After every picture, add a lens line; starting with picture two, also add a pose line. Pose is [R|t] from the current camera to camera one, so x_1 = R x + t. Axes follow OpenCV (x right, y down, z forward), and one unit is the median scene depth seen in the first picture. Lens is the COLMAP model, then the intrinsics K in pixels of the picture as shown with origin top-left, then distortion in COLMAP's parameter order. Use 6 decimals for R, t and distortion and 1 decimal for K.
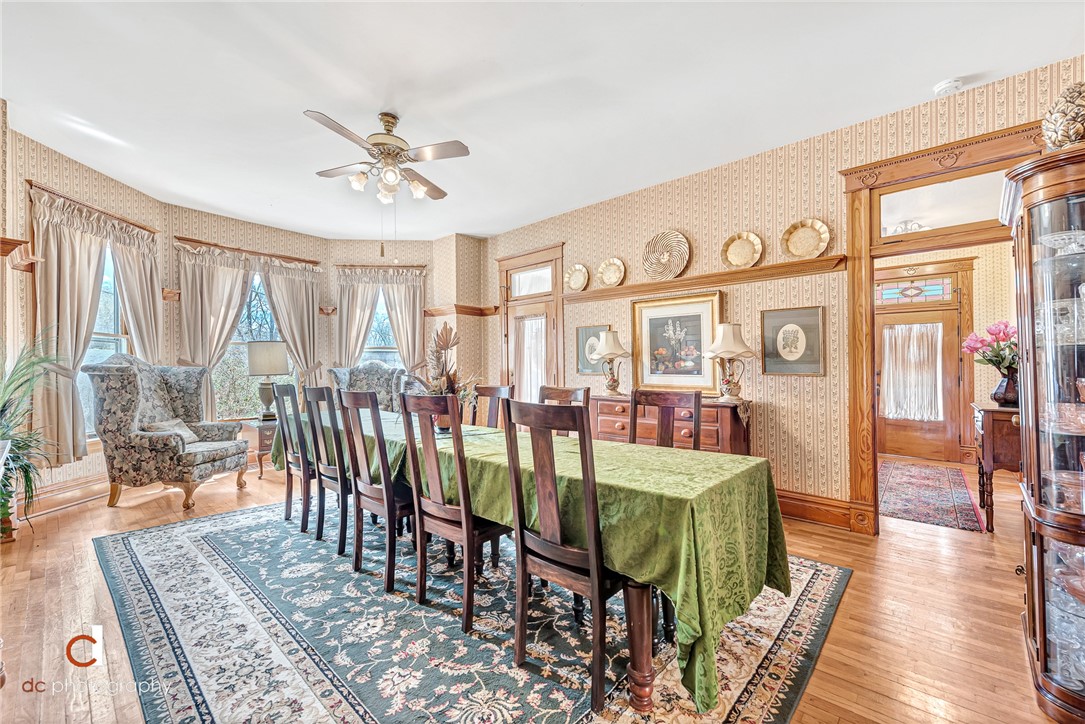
lens RADIAL K [[432.7, 0, 538.1], [0, 432.7, 367.9], [0, 0, 1]] dist [0.014289, -0.000141]
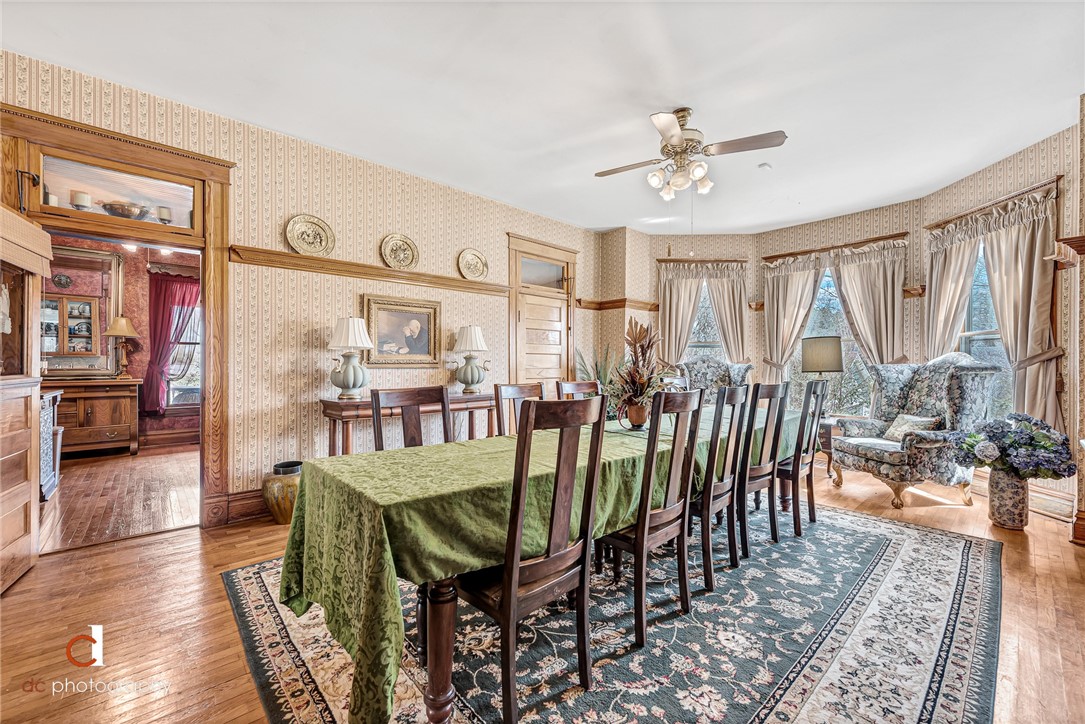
lens RADIAL K [[432.7, 0, 533.0], [0, 432.7, 363.5], [0, 0, 1]] dist [0.014289, -0.000141]
pose [[-0.119137, -0.008185, -0.992844, 0.228934], [-0.008289, 0.999939, -0.007249, 0.003793], [0.992843, 0.007366, -0.119198, 0.262337]]
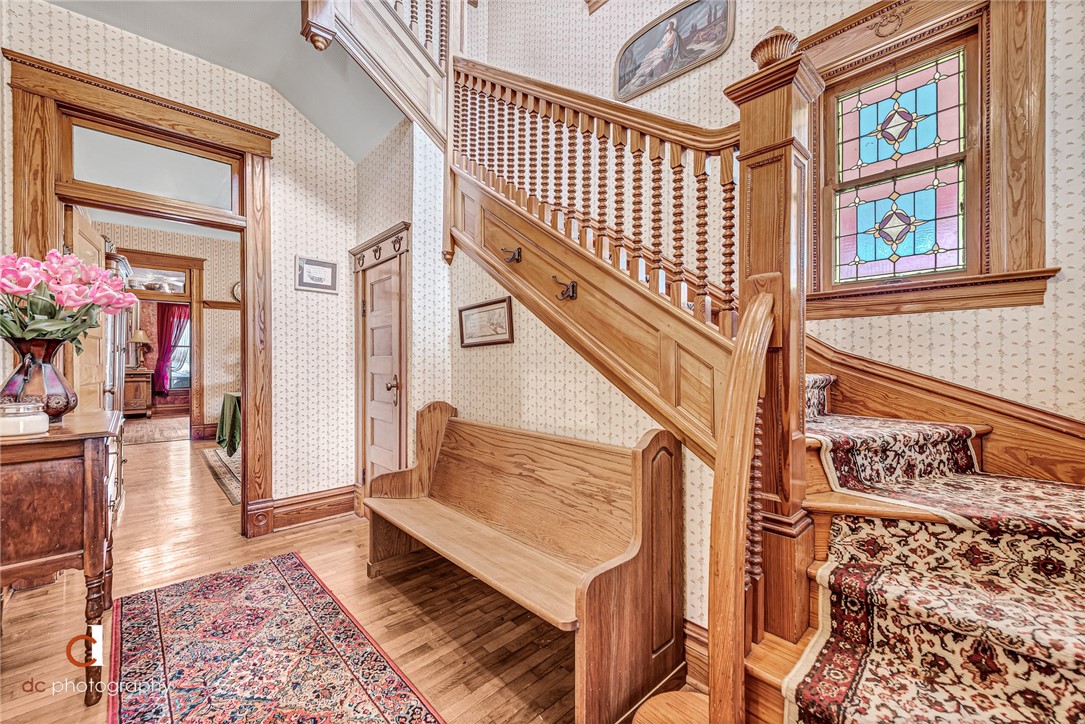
lens RADIAL K [[432.7, 0, 532.8], [0, 432.7, 362.4], [0, 0, 1]] dist [0.014289, -0.000141]
pose [[-0.114118, -0.001476, -0.993466, 0.804981], [-0.004590, 0.999989, -0.000958, 0.008533], [0.993457, 0.004451, -0.114123, 0.845108]]
